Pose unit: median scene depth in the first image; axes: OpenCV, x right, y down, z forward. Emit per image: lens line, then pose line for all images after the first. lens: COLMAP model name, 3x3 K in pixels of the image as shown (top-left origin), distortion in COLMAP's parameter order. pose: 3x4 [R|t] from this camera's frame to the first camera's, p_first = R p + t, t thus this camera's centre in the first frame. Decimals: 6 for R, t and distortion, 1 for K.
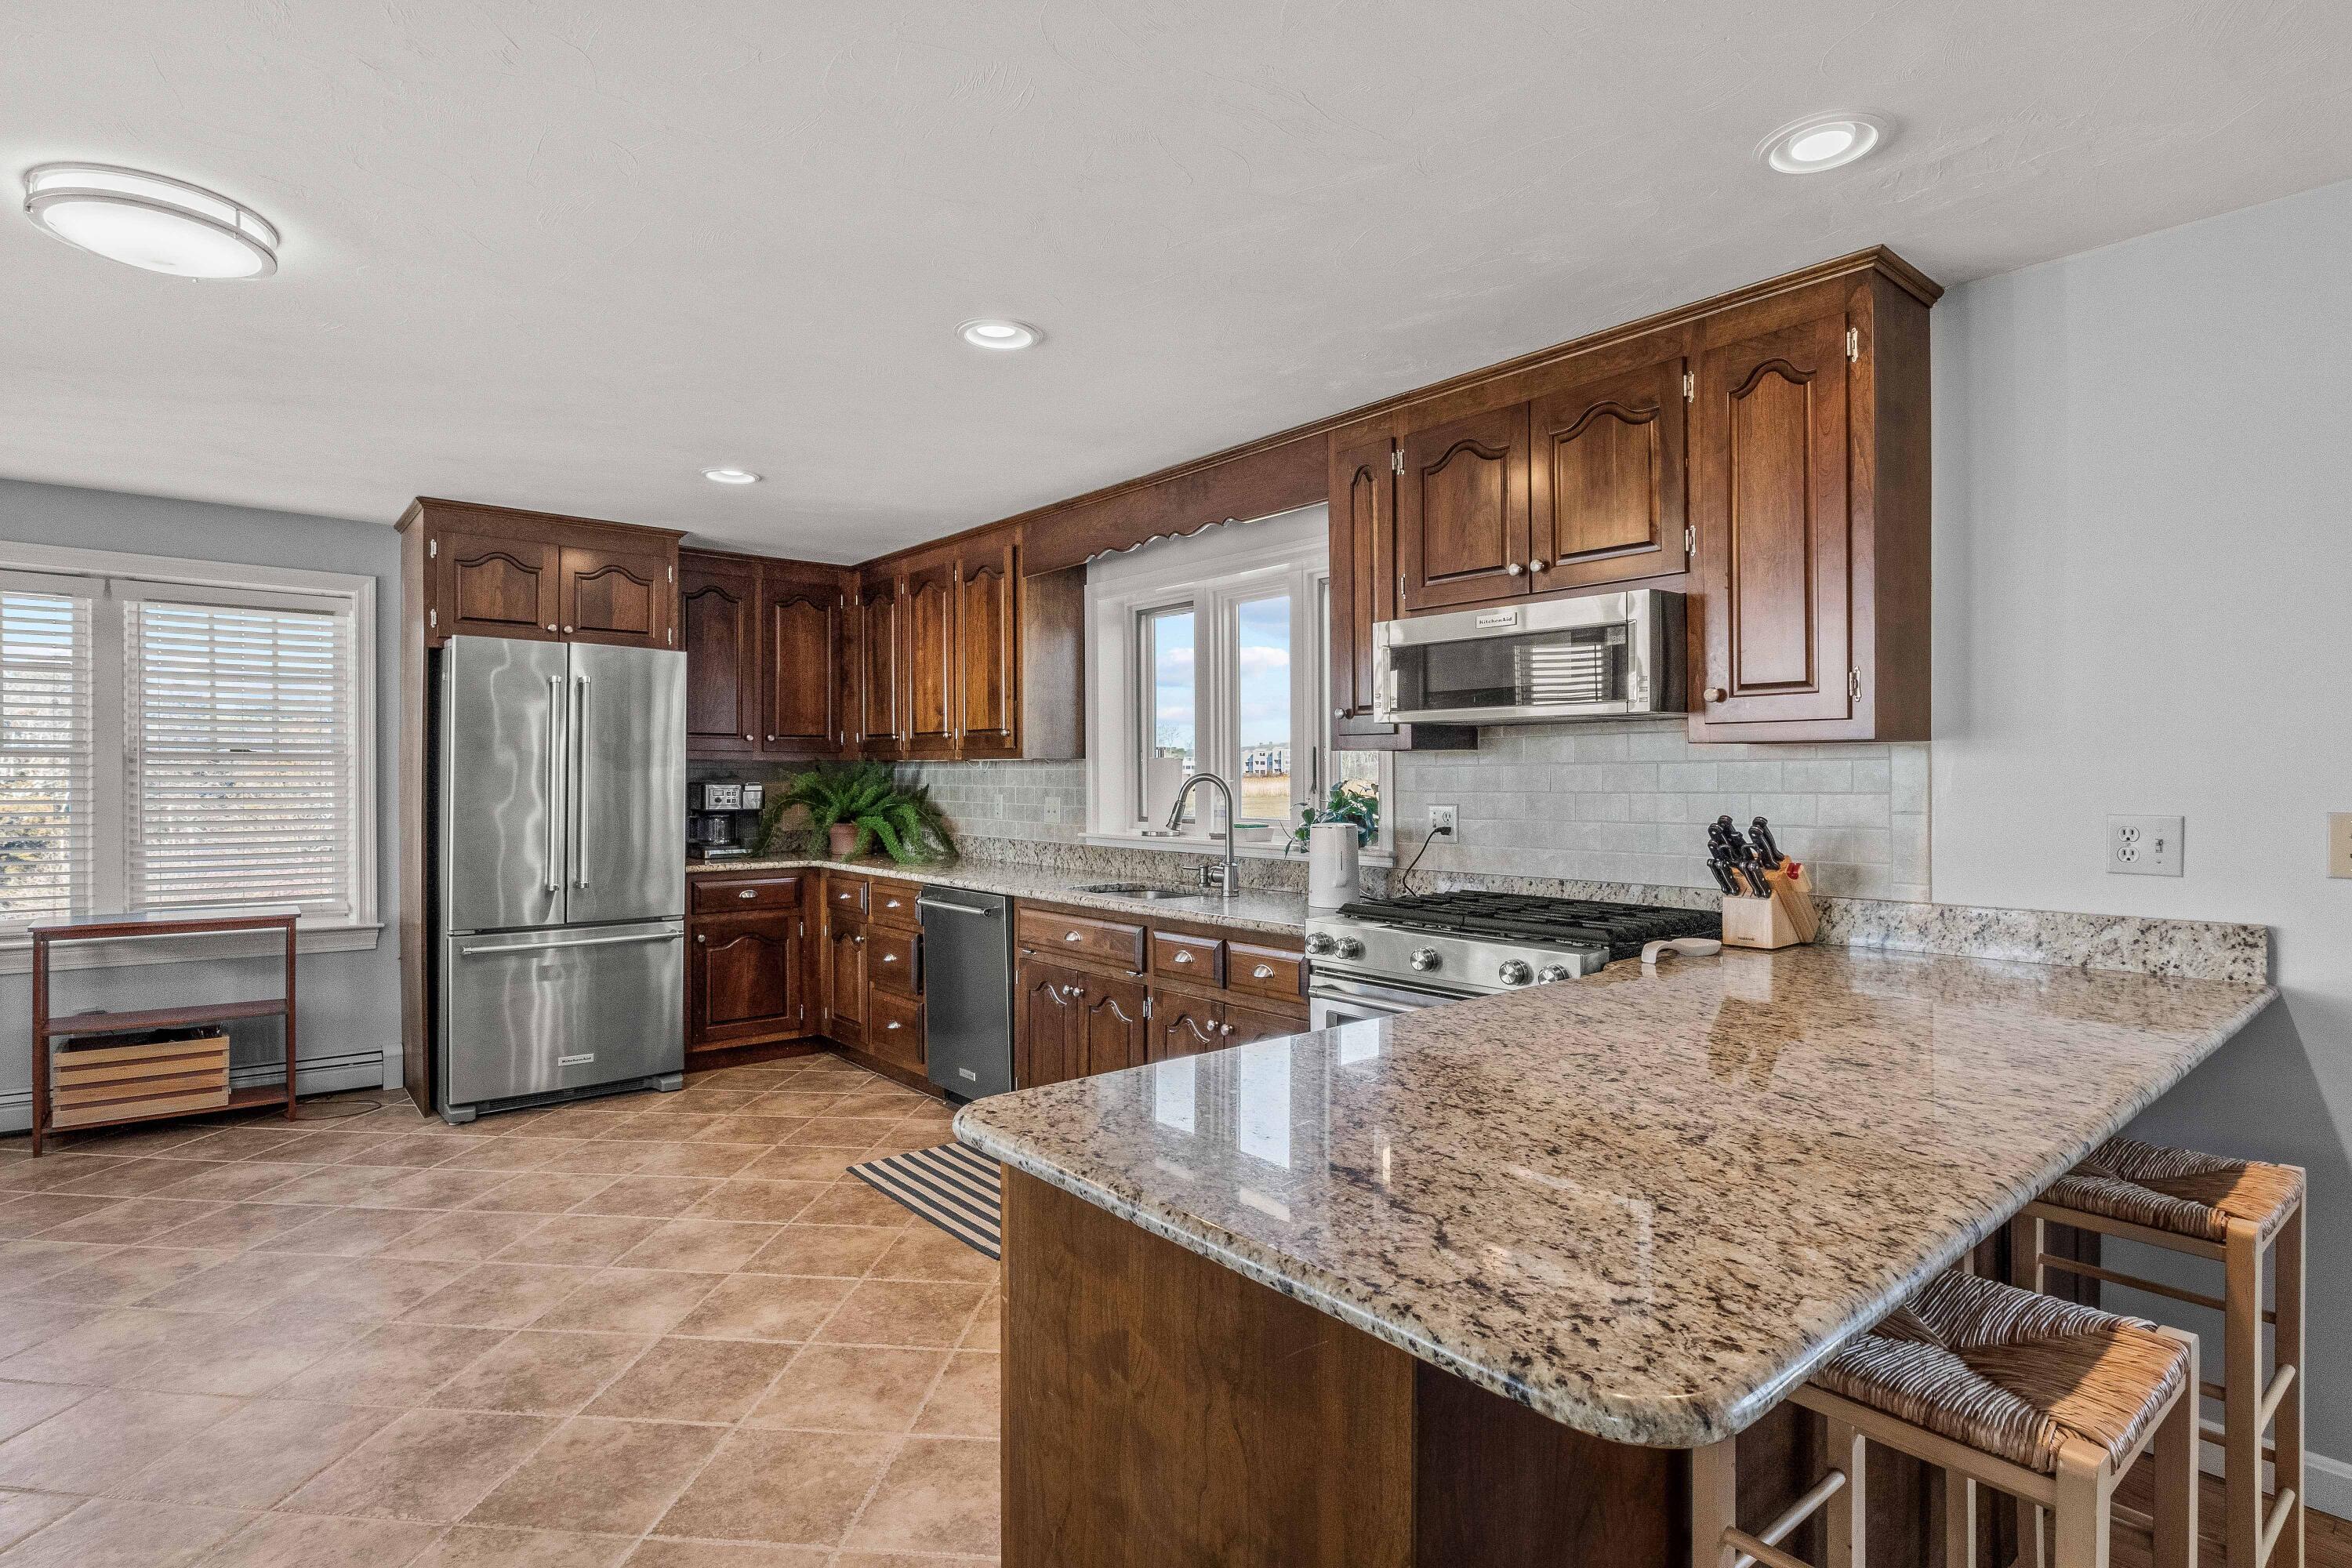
lens RADIAL K [[1184.3, 0, 1183.5], [0, 1184.3, 764.1], [0, 0, 1]] dist [-0.002251, 0.000590]
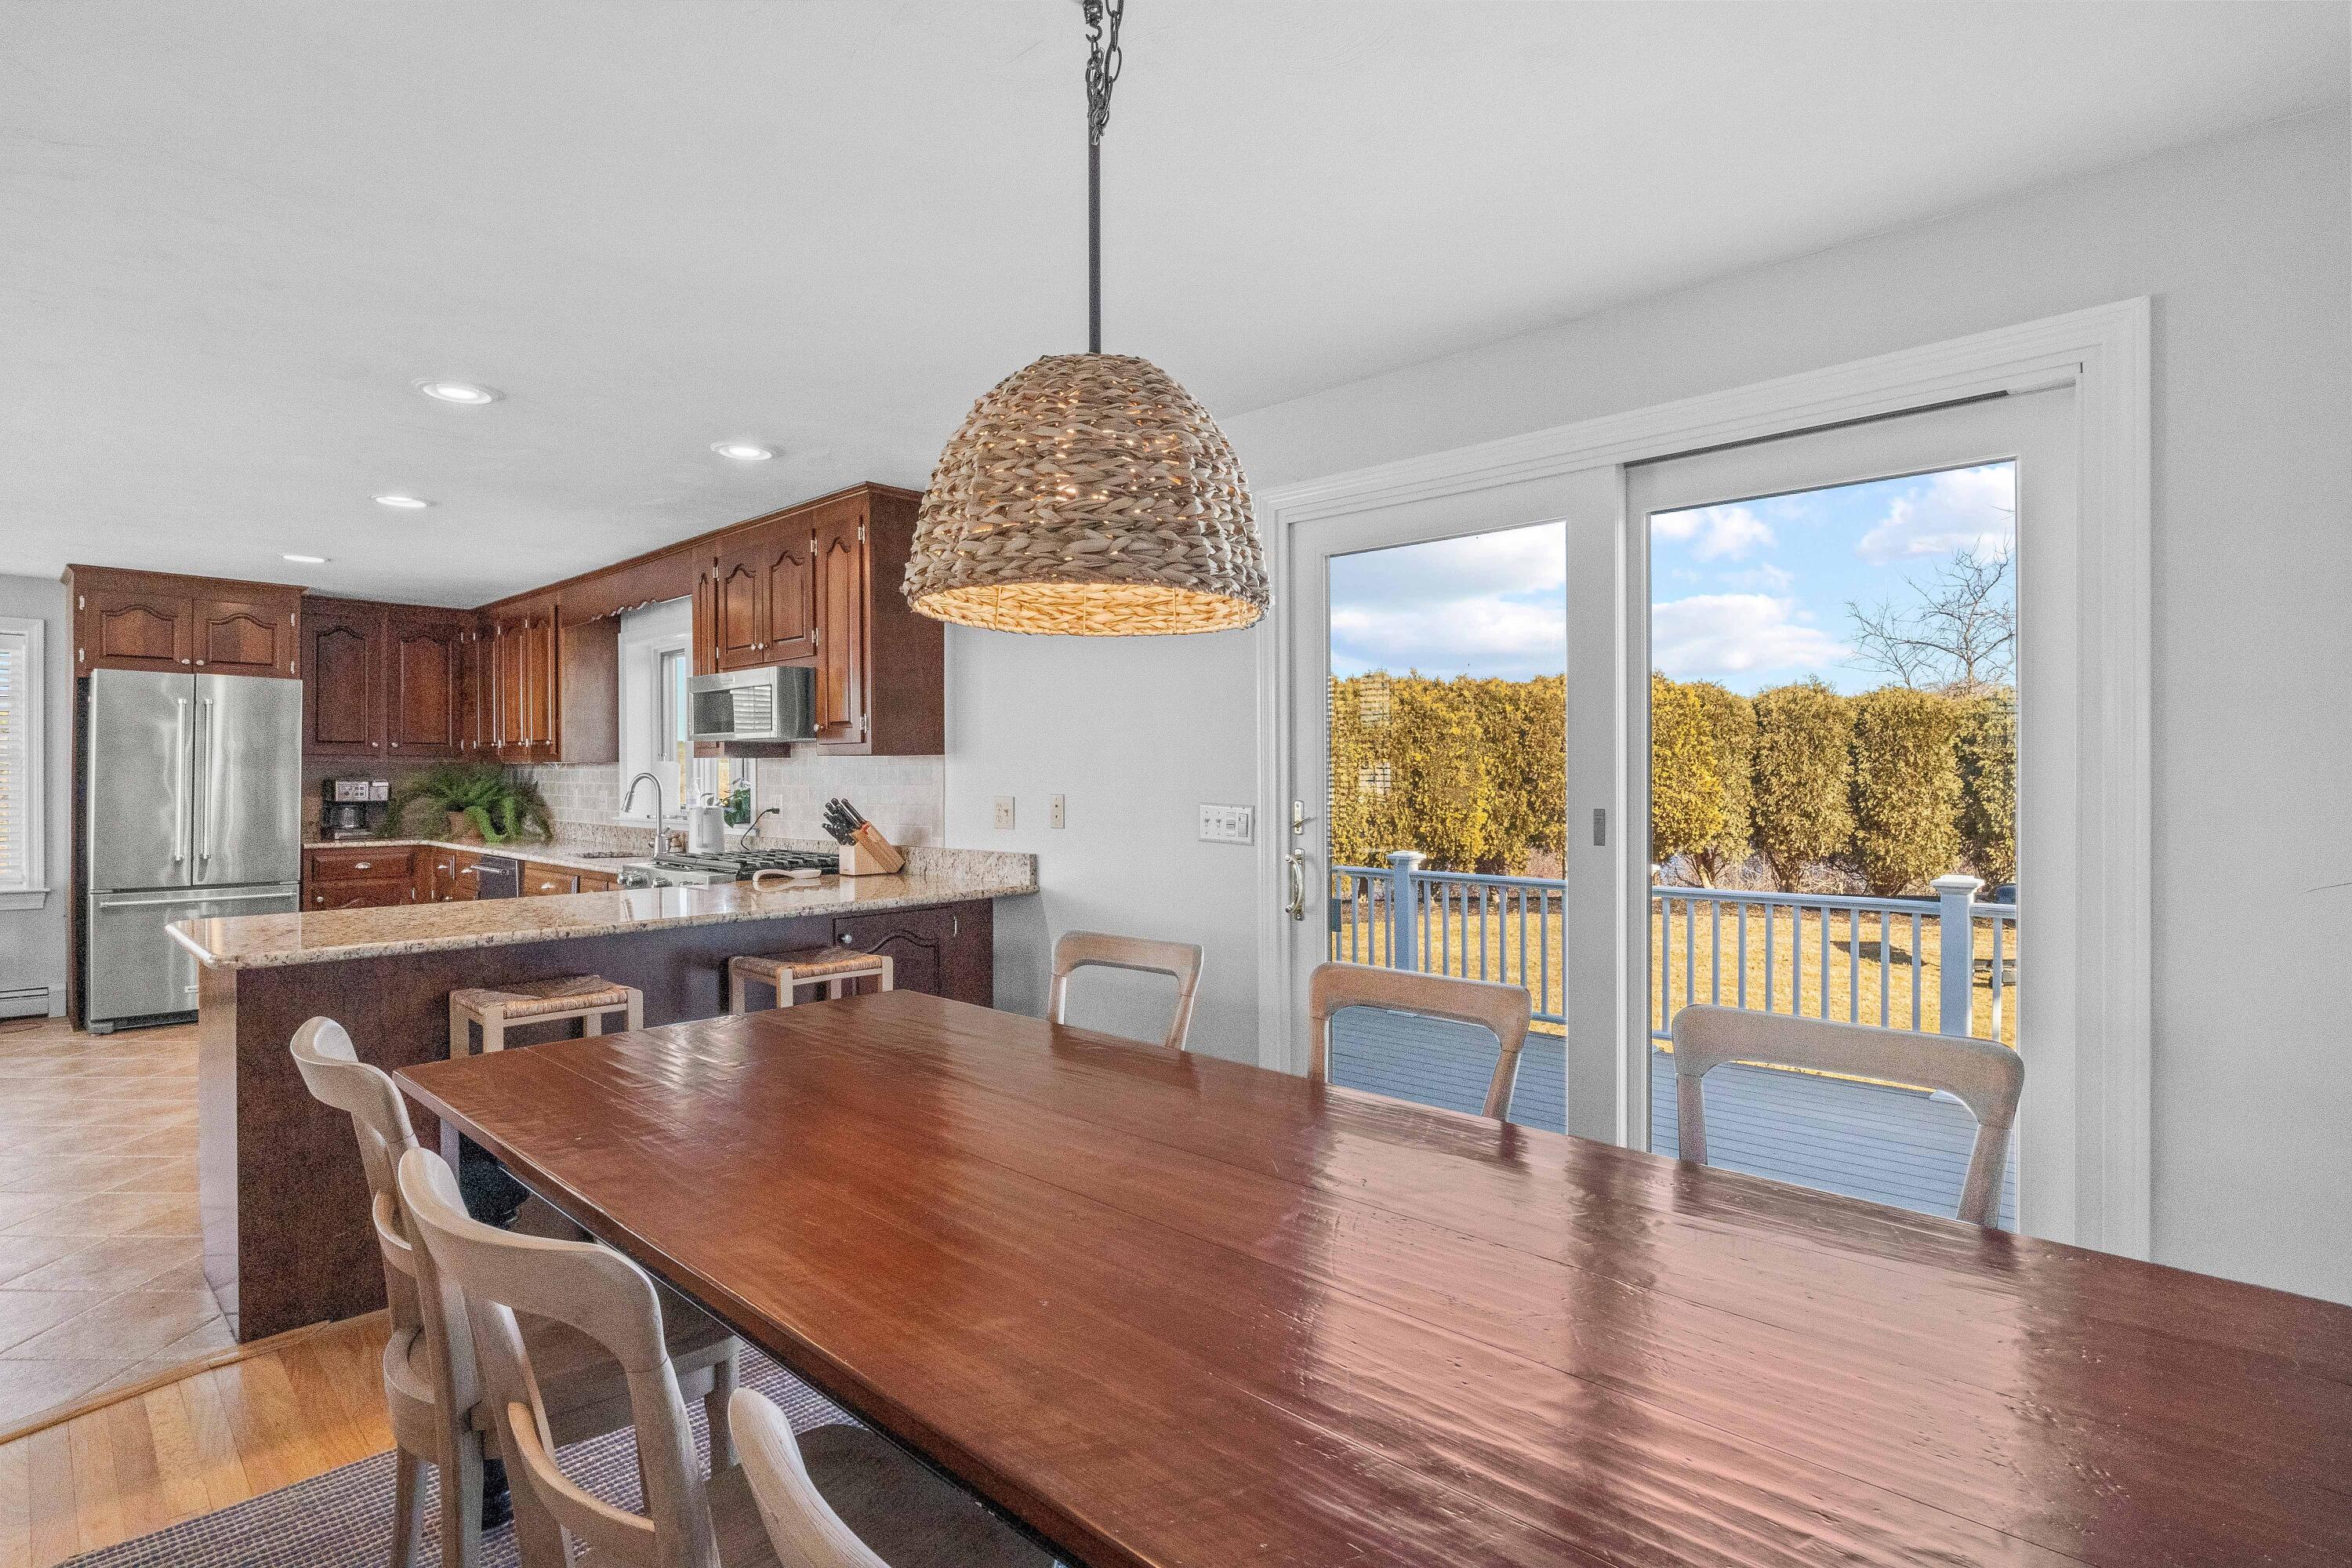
lens RADIAL K [[1184.3, 0, 1183.5], [0, 1184.3, 764.1], [0, 0, 1]] dist [-0.002251, 0.000590]
pose [[0.995034, 0.002659, 0.099503, 0.451711], [-0.002594, 0.999996, -0.000791, -0.003098], [-0.099505, 0.000529, 0.995037, -0.430580]]
